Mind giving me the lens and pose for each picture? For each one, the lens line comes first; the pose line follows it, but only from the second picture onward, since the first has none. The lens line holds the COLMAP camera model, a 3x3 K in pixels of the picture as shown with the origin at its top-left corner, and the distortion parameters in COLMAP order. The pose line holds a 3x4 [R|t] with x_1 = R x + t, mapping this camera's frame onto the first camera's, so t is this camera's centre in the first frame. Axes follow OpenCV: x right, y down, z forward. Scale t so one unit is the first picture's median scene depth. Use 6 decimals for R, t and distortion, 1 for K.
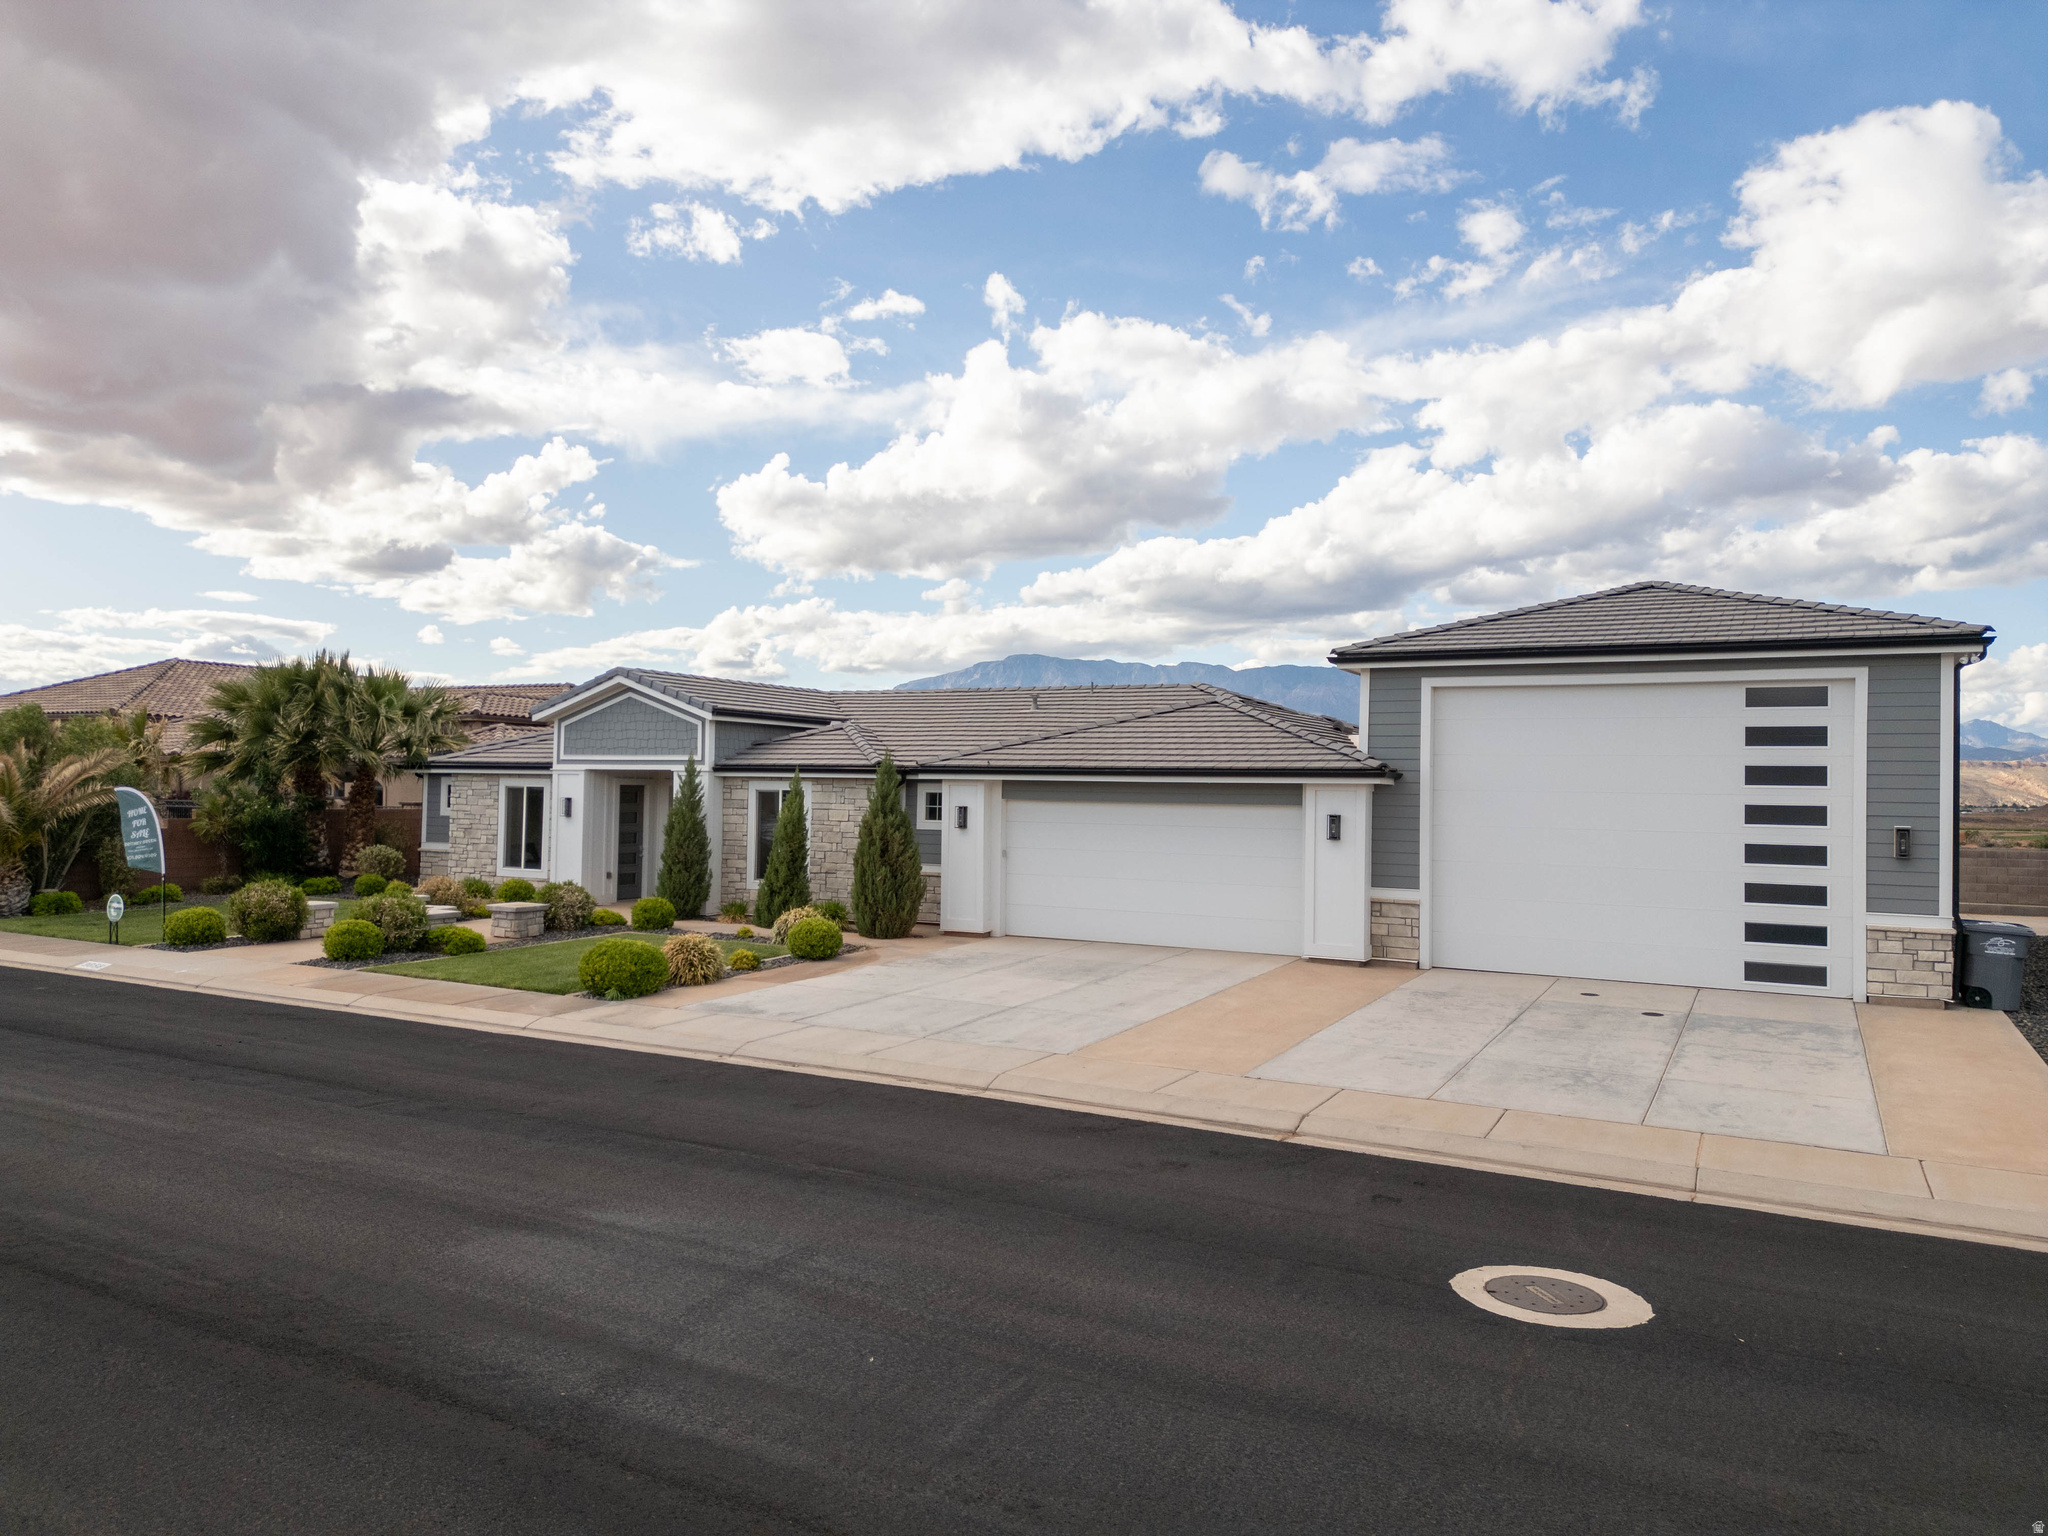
lens RADIAL K [[1430.6, 0, 1025.9], [0, 1430.6, 772.1], [0, 0, 1]] dist [0.073591, -0.062968]
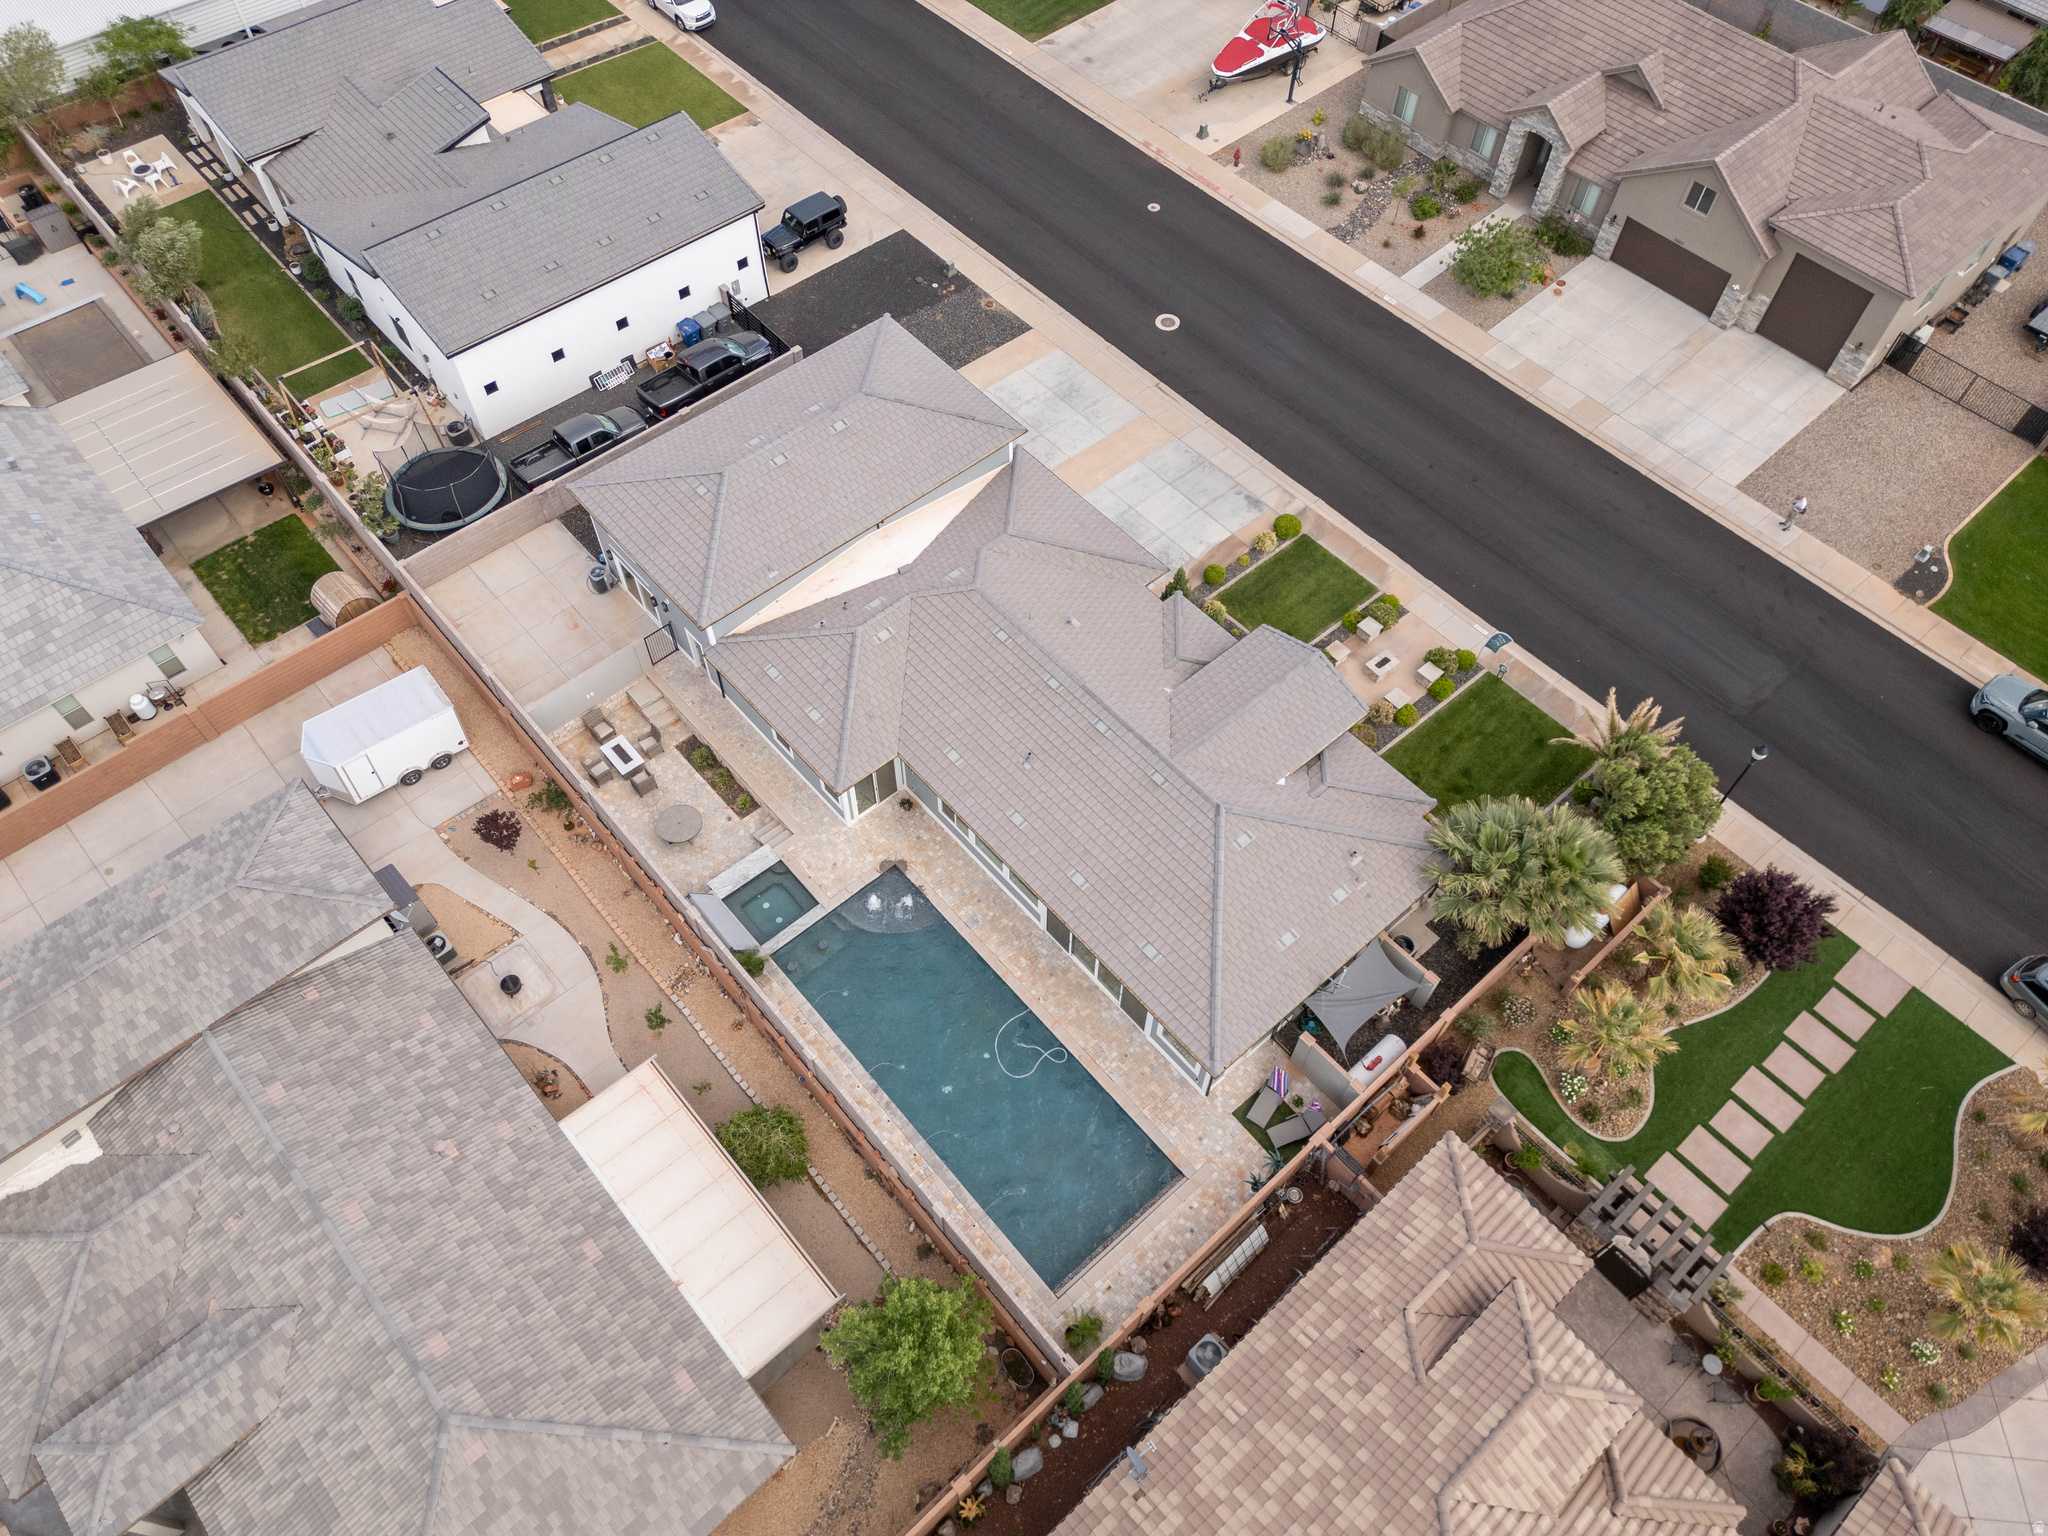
lens RADIAL K [[1437.4, 0, 1025.9], [0, 1437.4, 761.1], [0, 0, 1]] dist [0.088229, -0.089901]
pose [[-0.934177, -0.312756, 0.171749, -0.373451], [-0.037416, 0.564556, 0.824546, -1.756156], [-0.354844, 0.763846, -0.539097, 2.721862]]
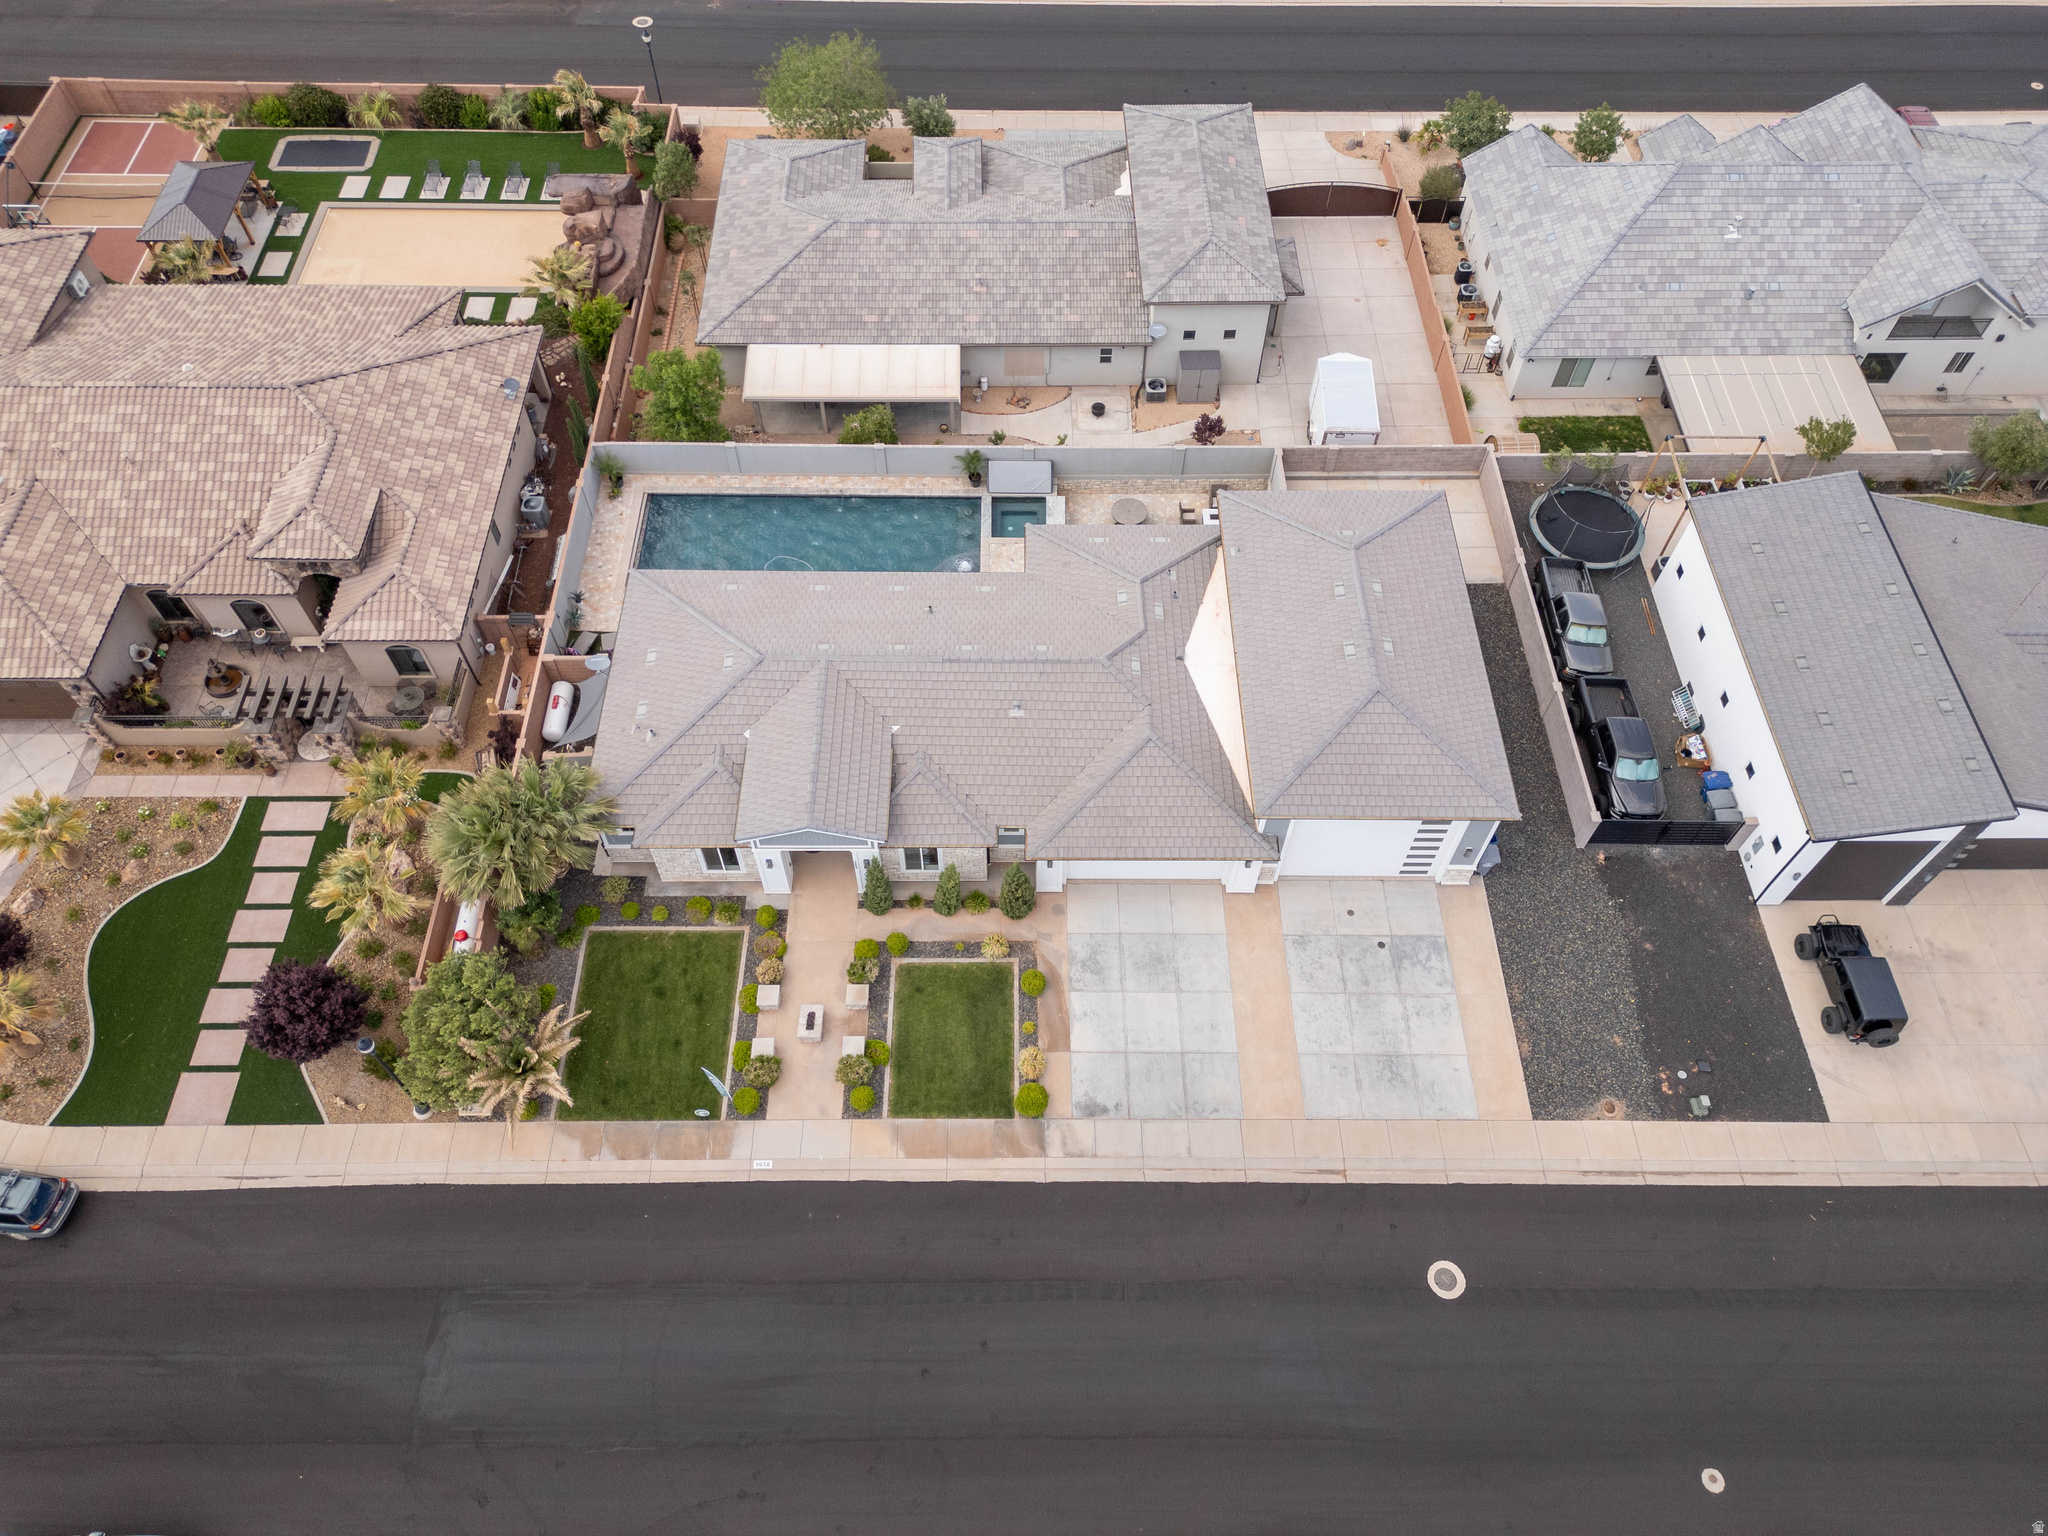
lens RADIAL K [[1437.4, 0, 1025.9], [0, 1437.4, 761.1], [0, 0, 1]] dist [0.088229, -0.089901]
pose [[0.880630, -0.395787, 0.260466, -0.584320], [-0.000729, 0.548601, 0.836084, -1.852000], [-0.473803, -0.736471, 0.482826, 0.216098]]
